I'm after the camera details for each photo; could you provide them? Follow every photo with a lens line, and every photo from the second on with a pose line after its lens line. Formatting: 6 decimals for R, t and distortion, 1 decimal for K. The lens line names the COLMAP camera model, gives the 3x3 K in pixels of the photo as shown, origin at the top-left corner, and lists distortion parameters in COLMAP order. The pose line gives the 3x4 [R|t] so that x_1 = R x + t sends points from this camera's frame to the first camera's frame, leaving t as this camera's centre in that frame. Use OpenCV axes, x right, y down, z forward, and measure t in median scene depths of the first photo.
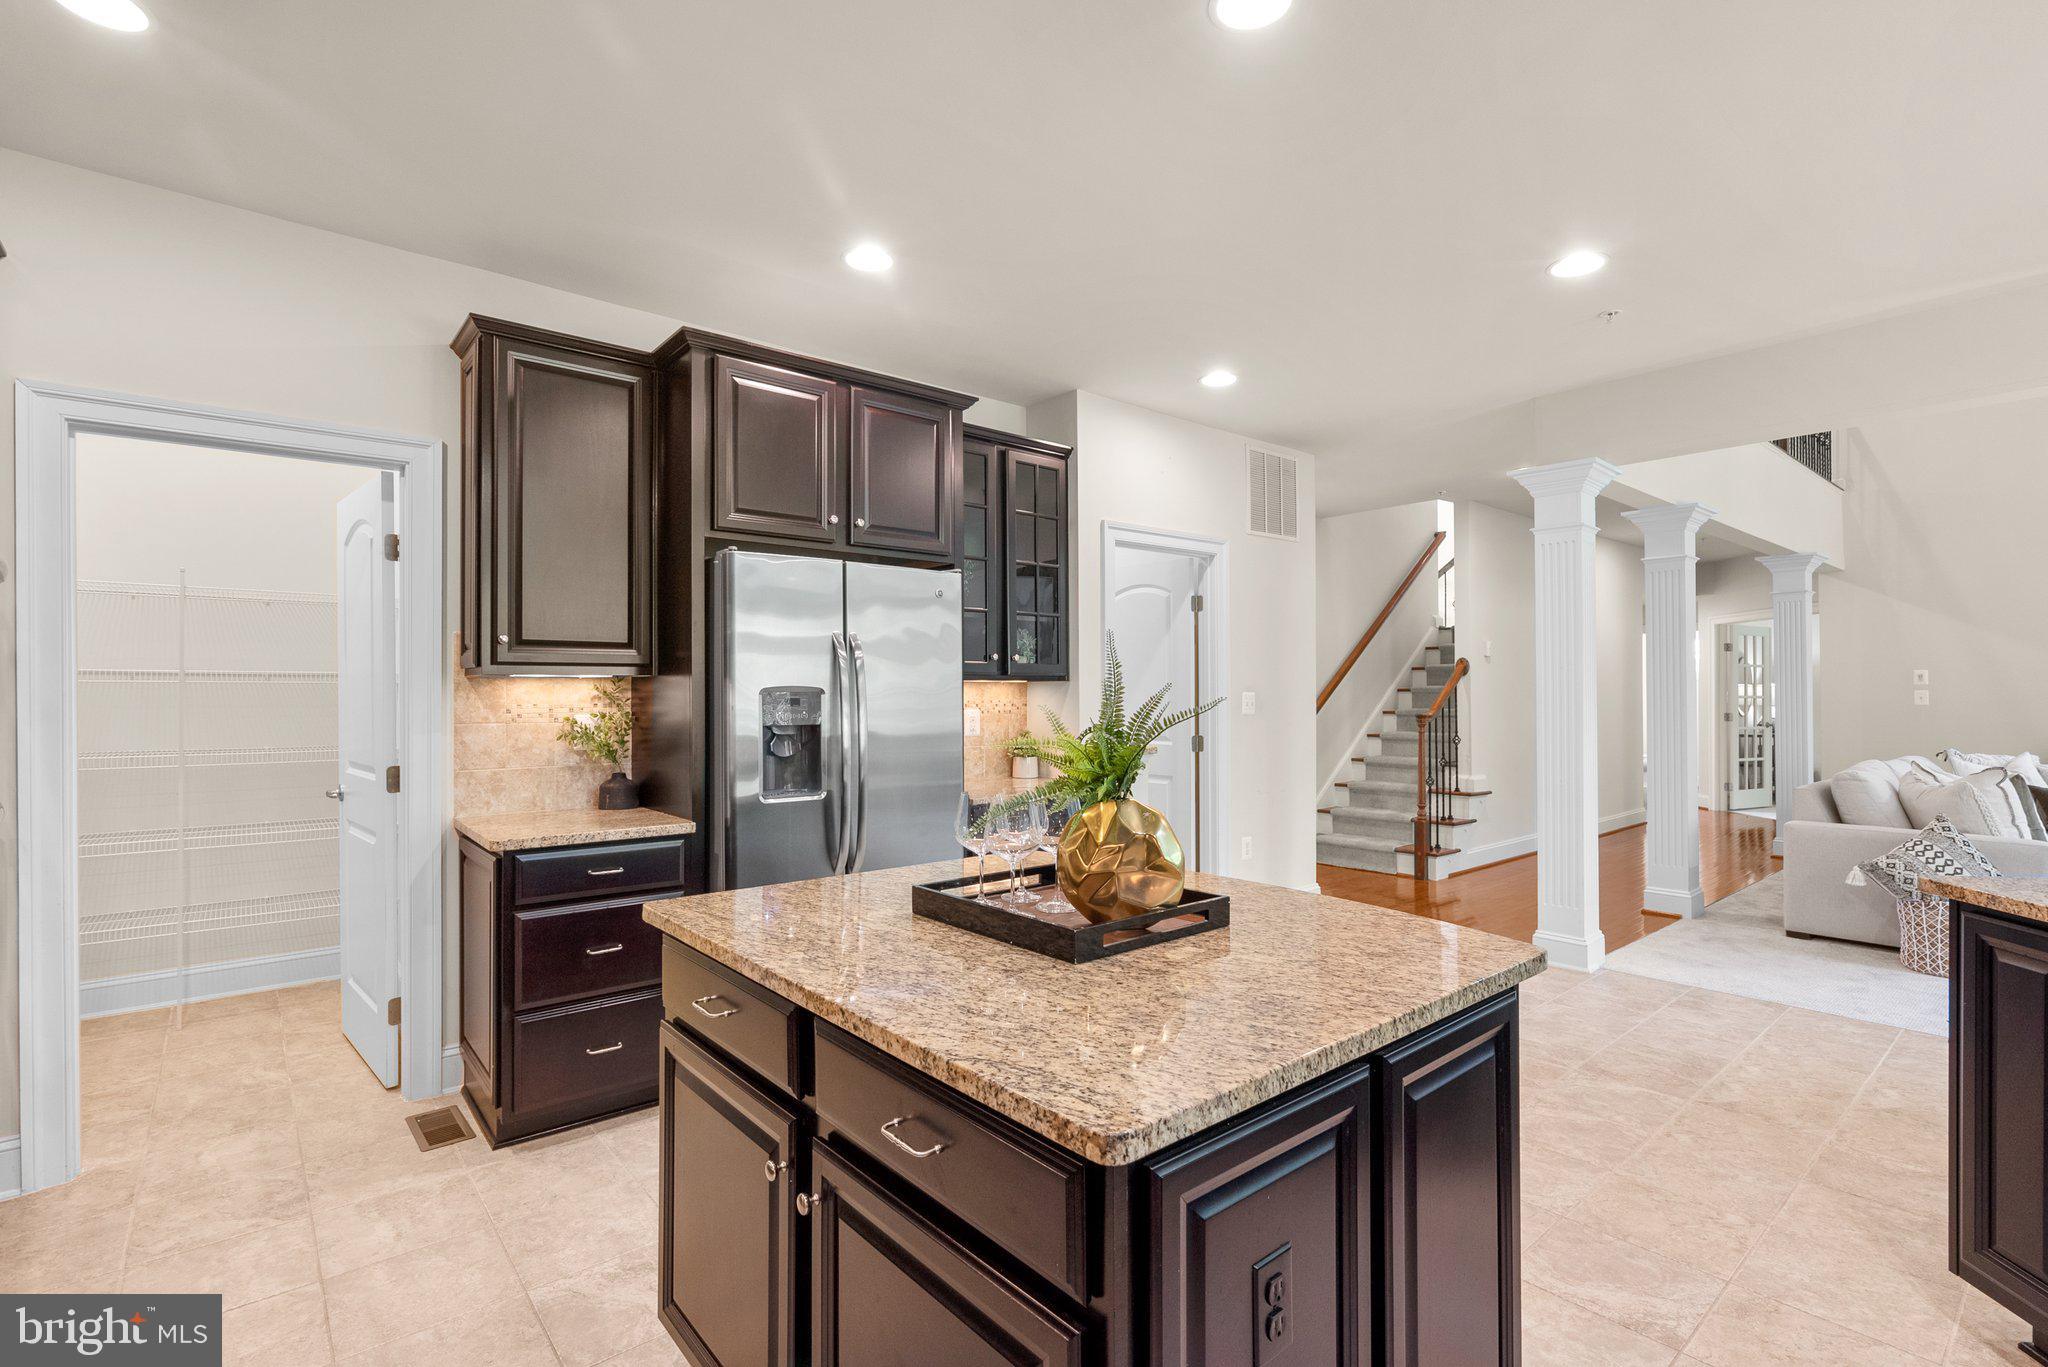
lens RADIAL K [[954.8, 0, 1024.0], [0, 954.8, 683.5], [0, 0, 1]] dist [0.000034, 0.000013]
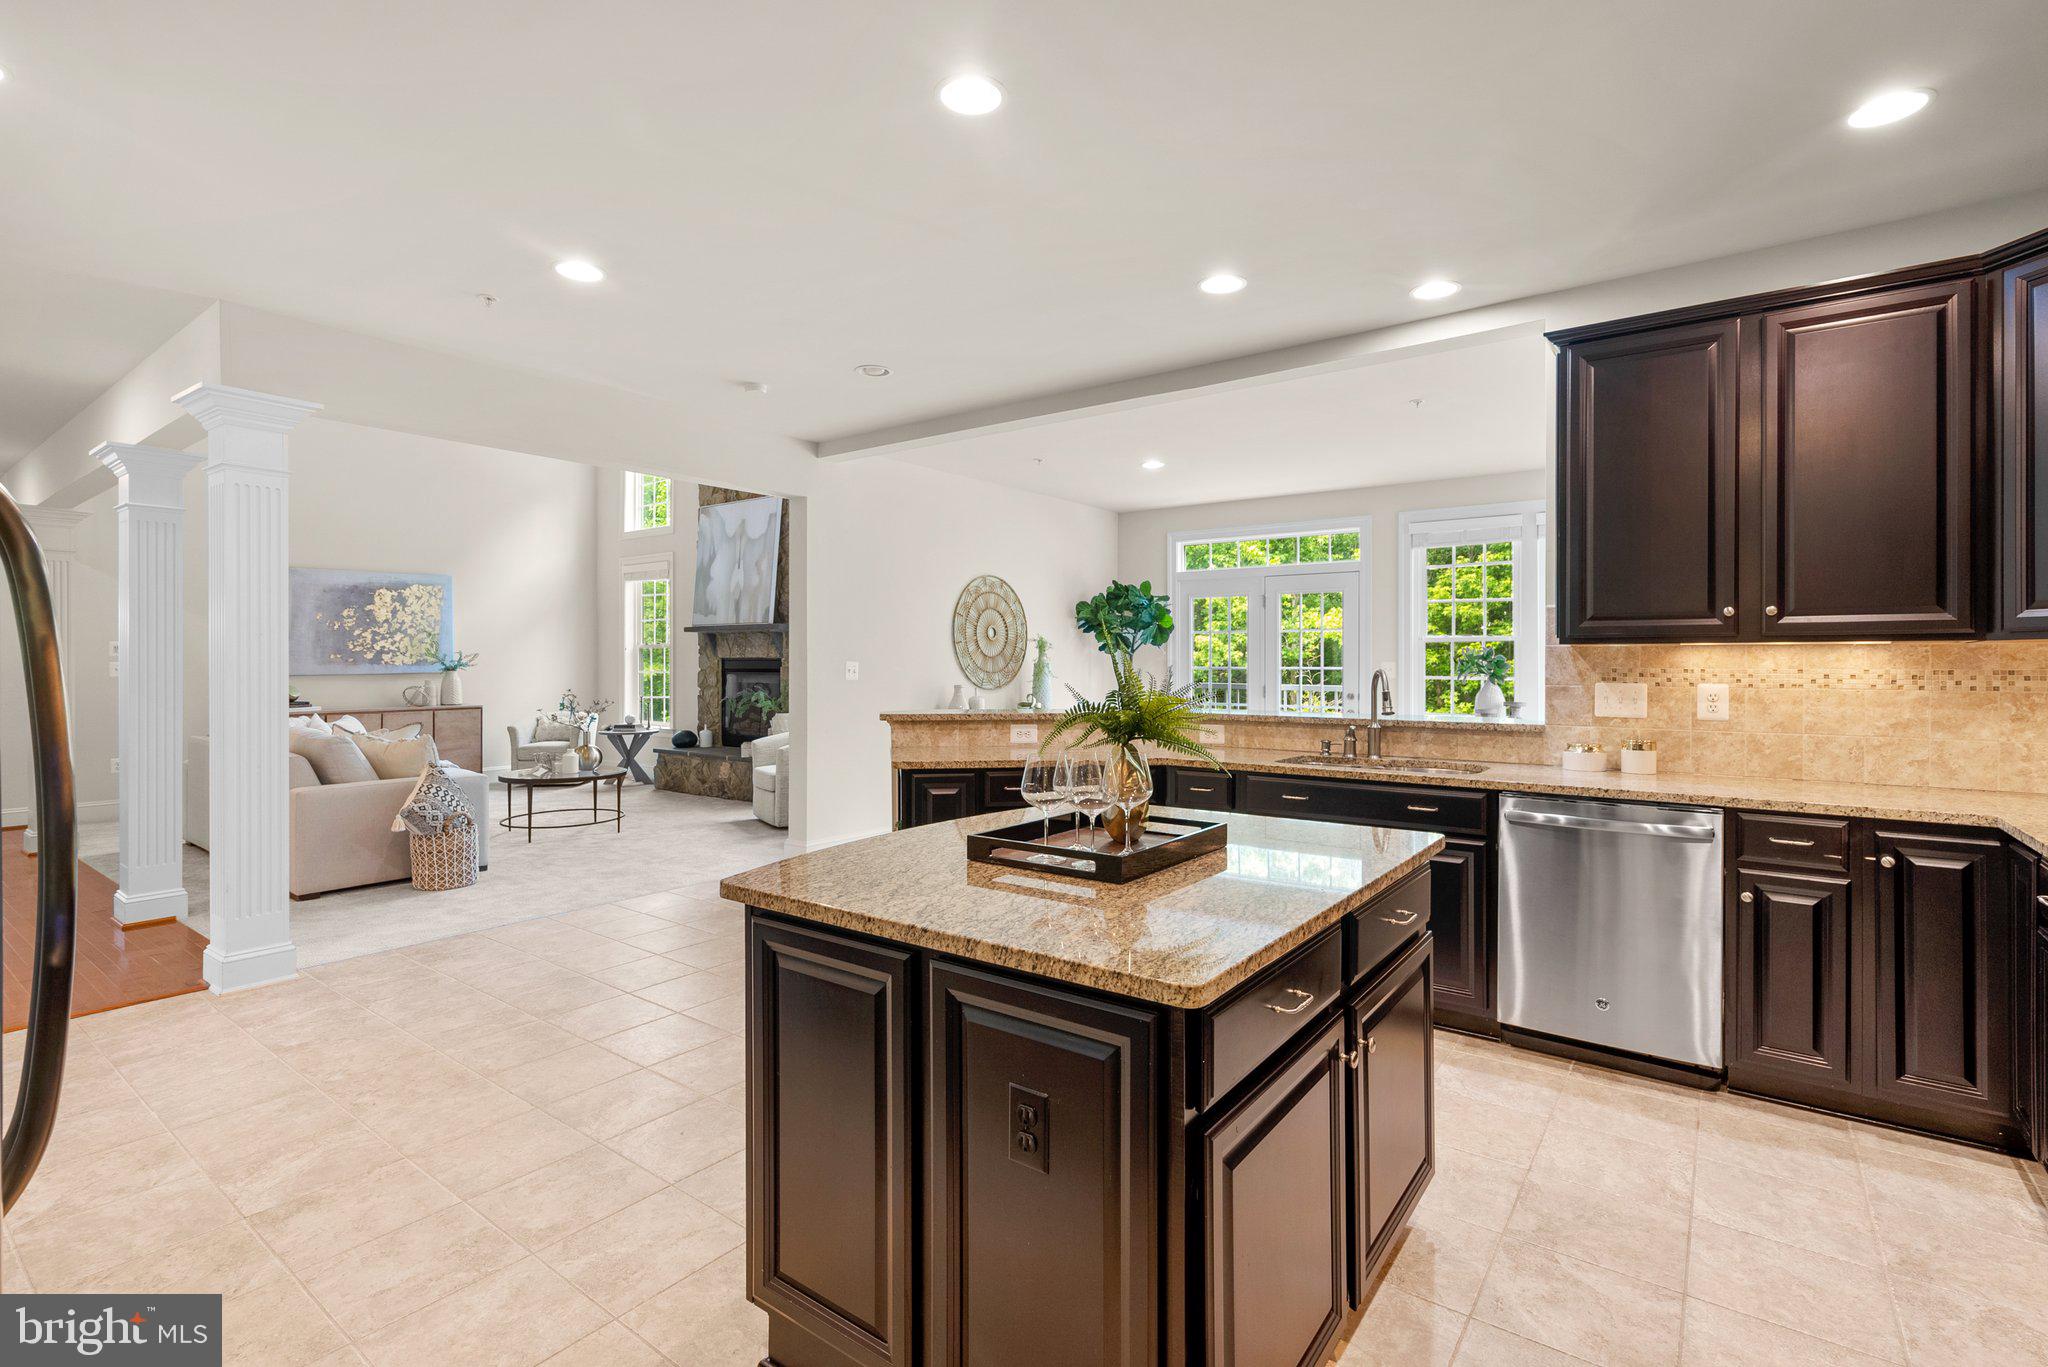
lens RADIAL K [[957.6, 0, 1022.8], [0, 957.6, 662.8], [0, 0, 1]] dist [-0.000686, -0.000081]
pose [[-0.231904, -0.000279, 0.972739, -0.440031], [-0.007366, 0.999972, -0.001469, 0.004779], [-0.972711, -0.007505, -0.231900, 0.555767]]
